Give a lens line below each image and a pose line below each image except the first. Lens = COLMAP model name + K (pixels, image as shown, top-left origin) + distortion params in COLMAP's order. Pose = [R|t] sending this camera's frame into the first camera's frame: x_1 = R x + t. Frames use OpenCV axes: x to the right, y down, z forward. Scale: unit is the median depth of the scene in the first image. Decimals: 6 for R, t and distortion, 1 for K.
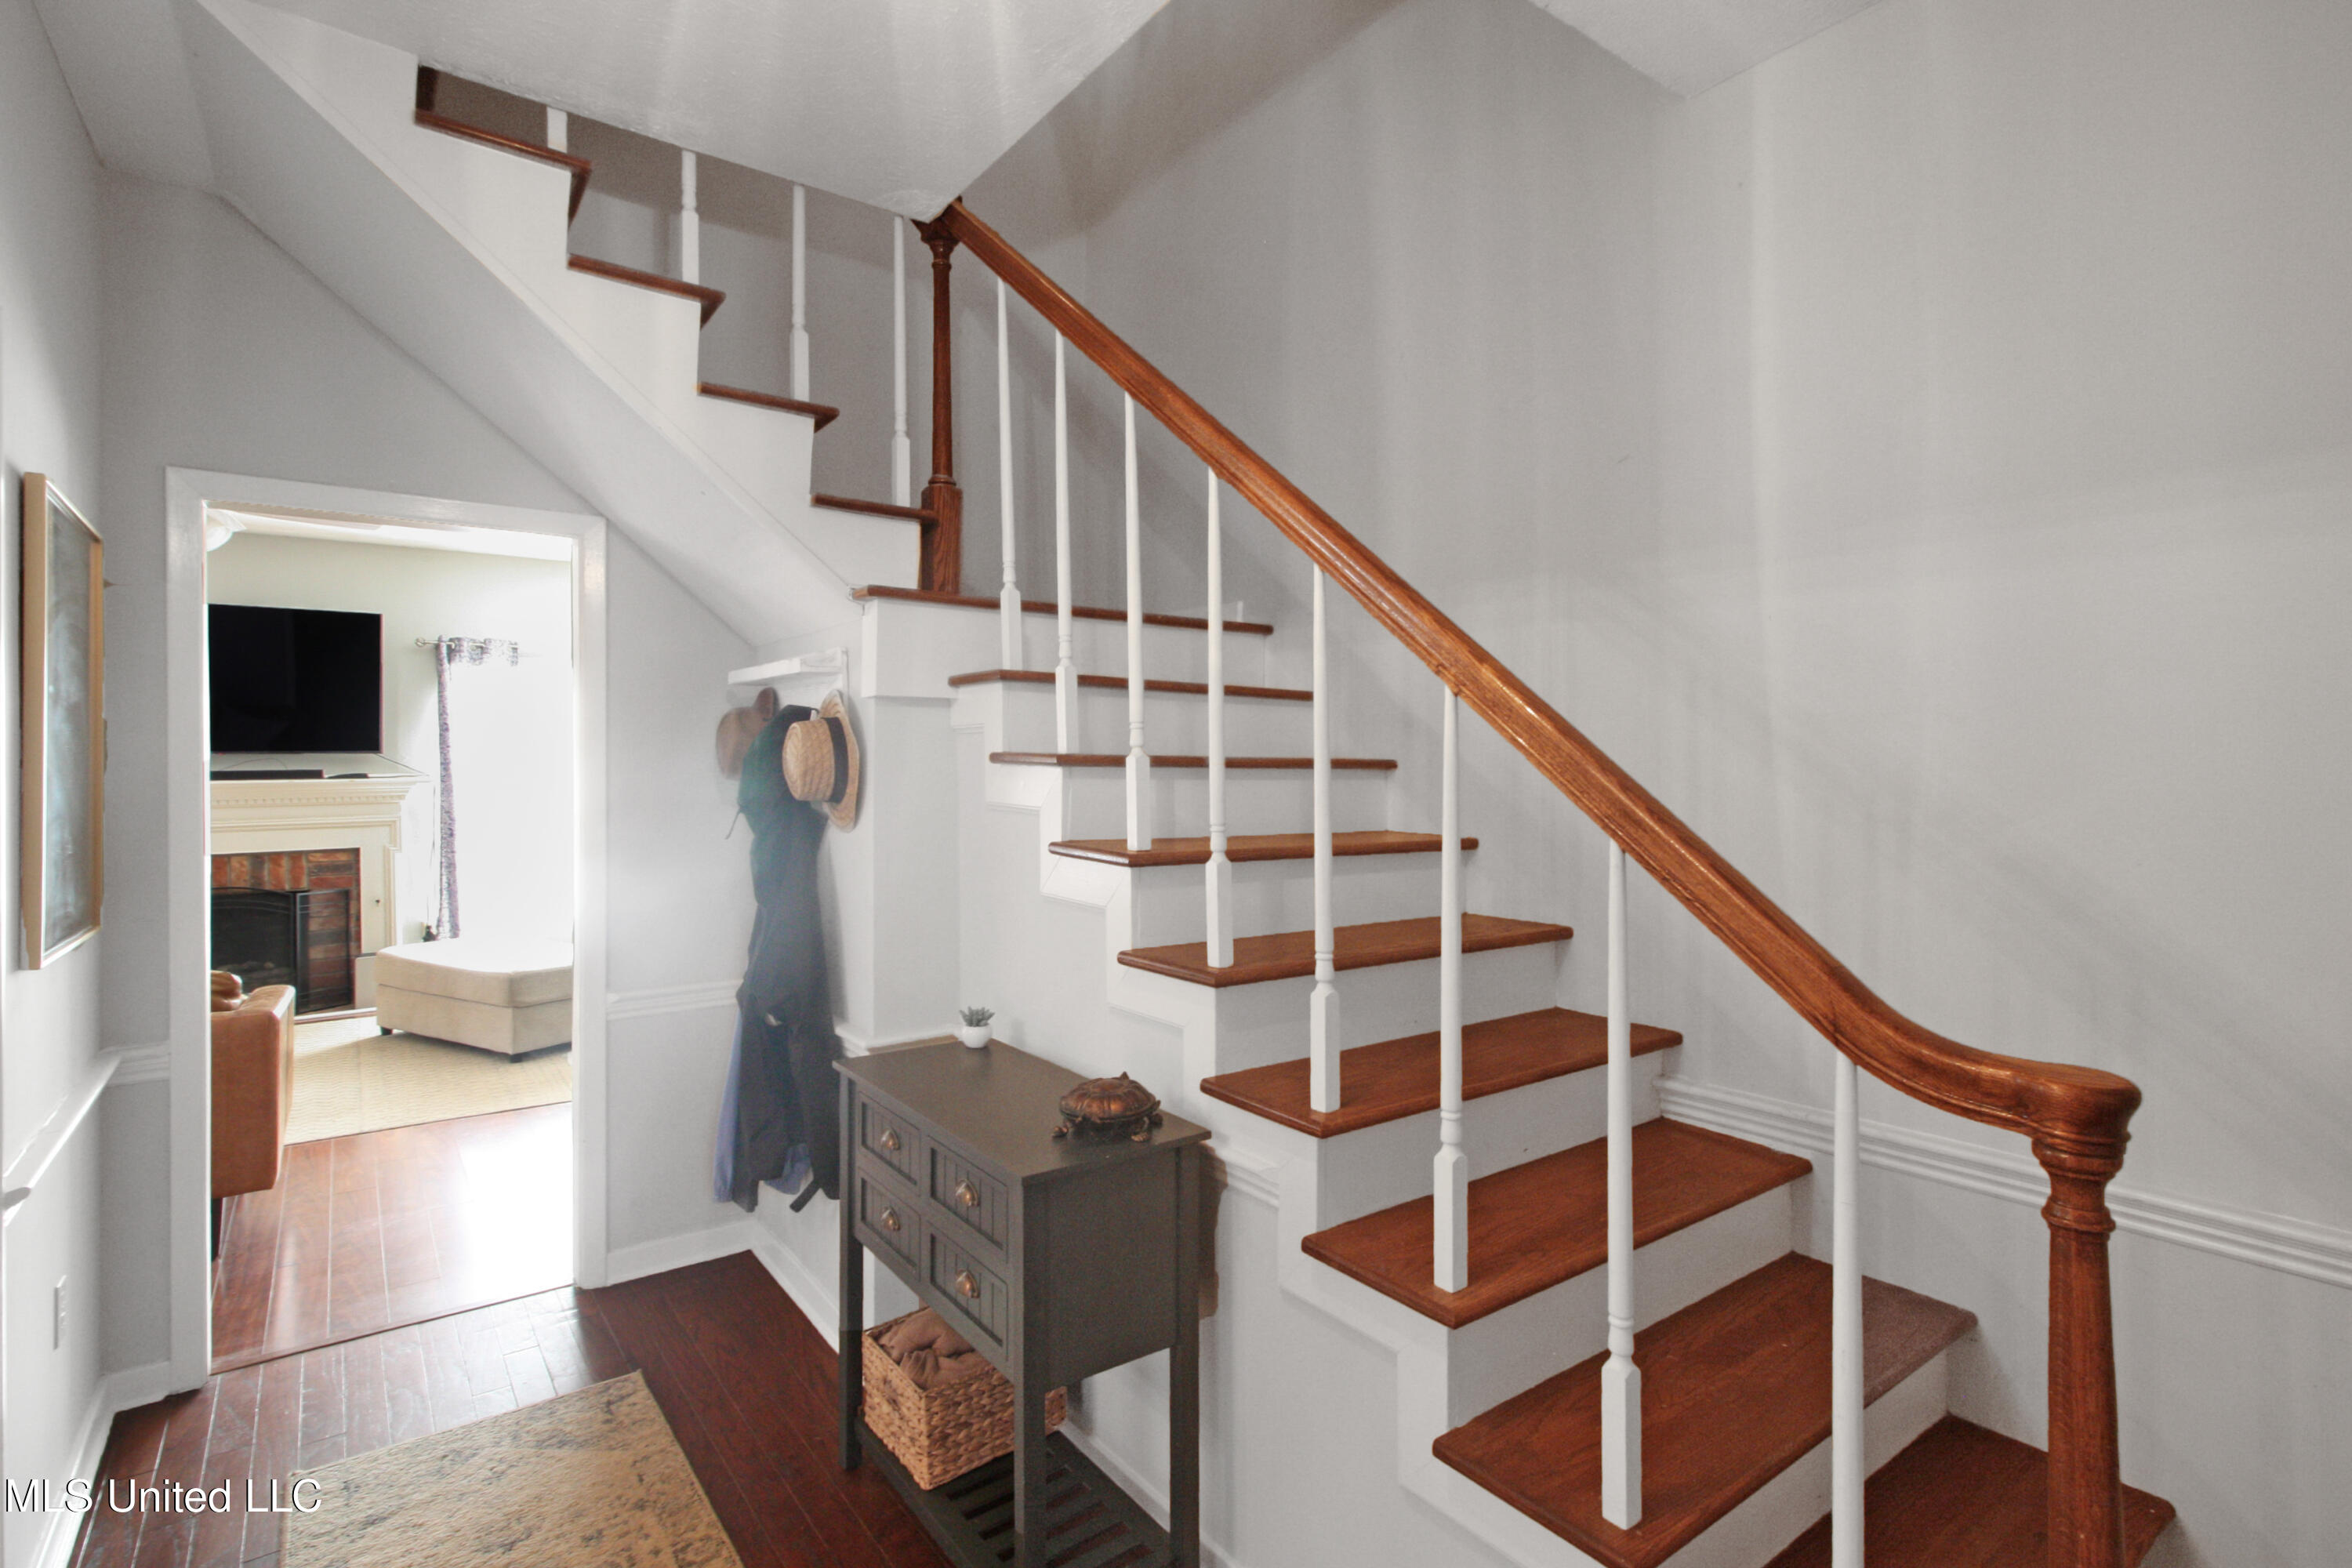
lens RADIAL K [[1129.8, 0, 1176.9], [0, 1129.8, 746.5], [0, 0, 1]] dist [0.000875, 0.000843]
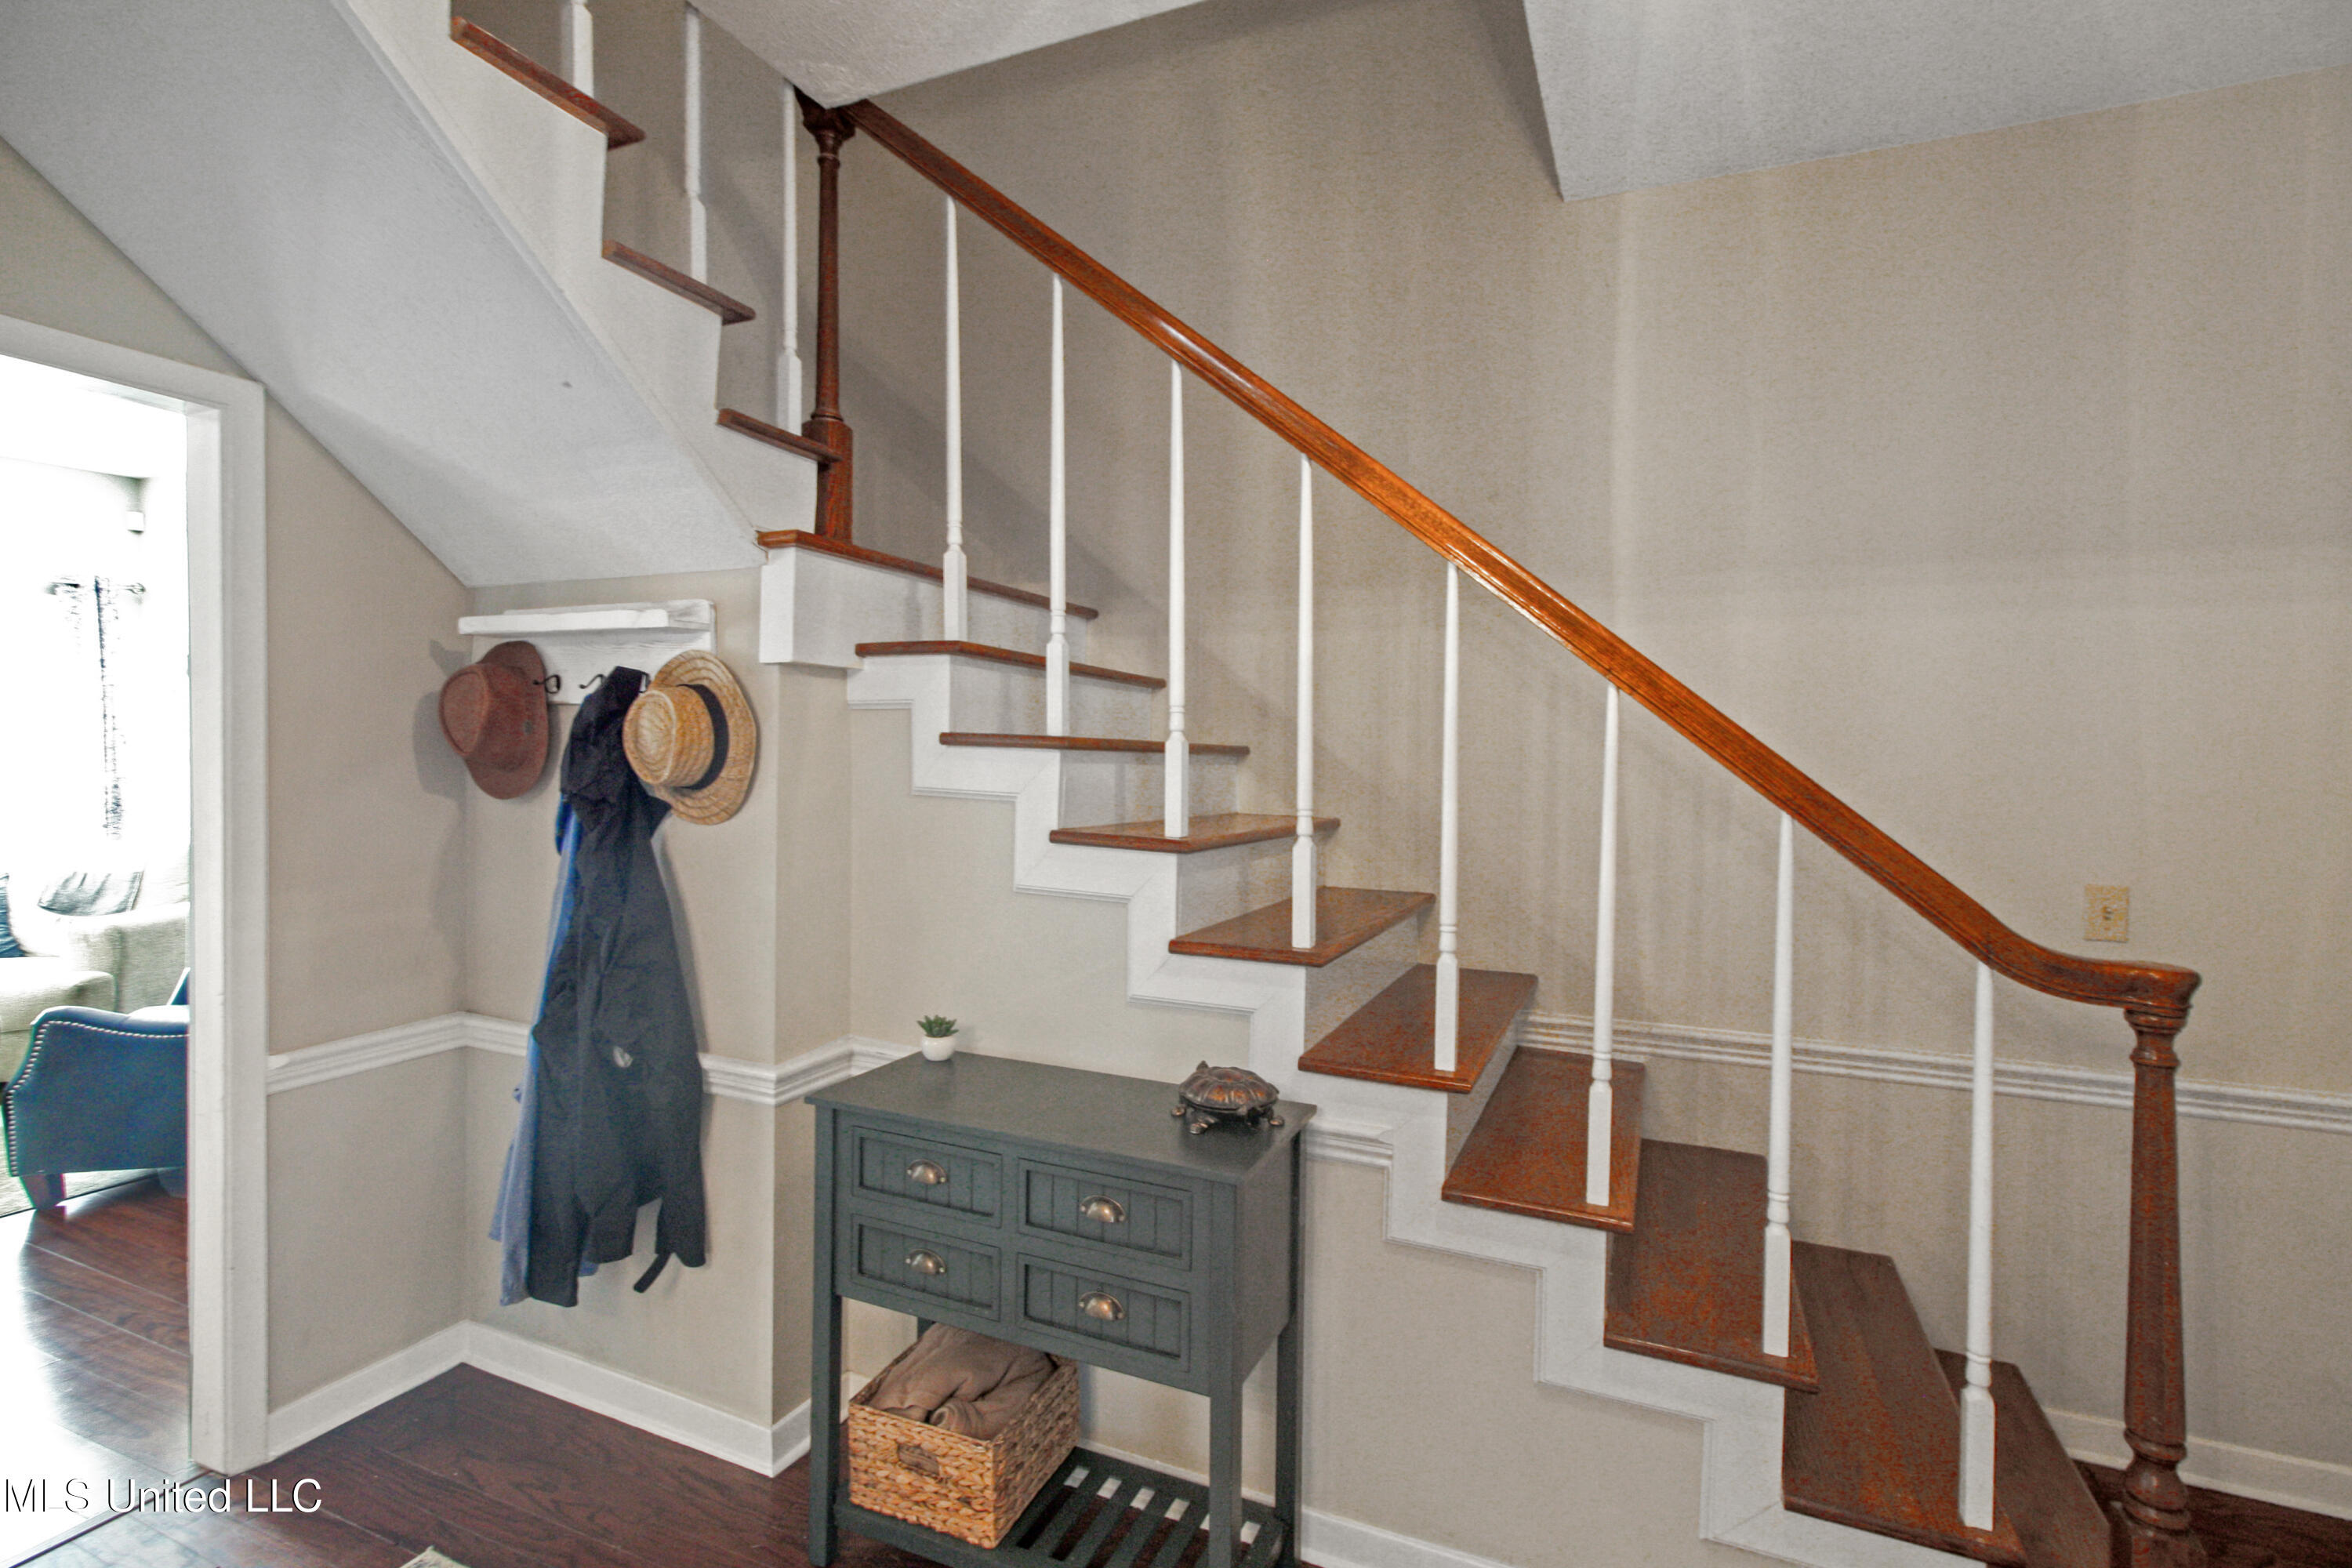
lens RADIAL K [[1102.9, 0, 1177.0], [0, 1102.9, 761.9], [0, 0, 1]] dist [-0.002982, -0.000084]
pose [[0.871234, 0.007686, 0.490809, -0.423236], [-0.021189, 0.999534, 0.021961, 0.005333], [-0.490411, -0.029533, 0.870991, 0.142052]]
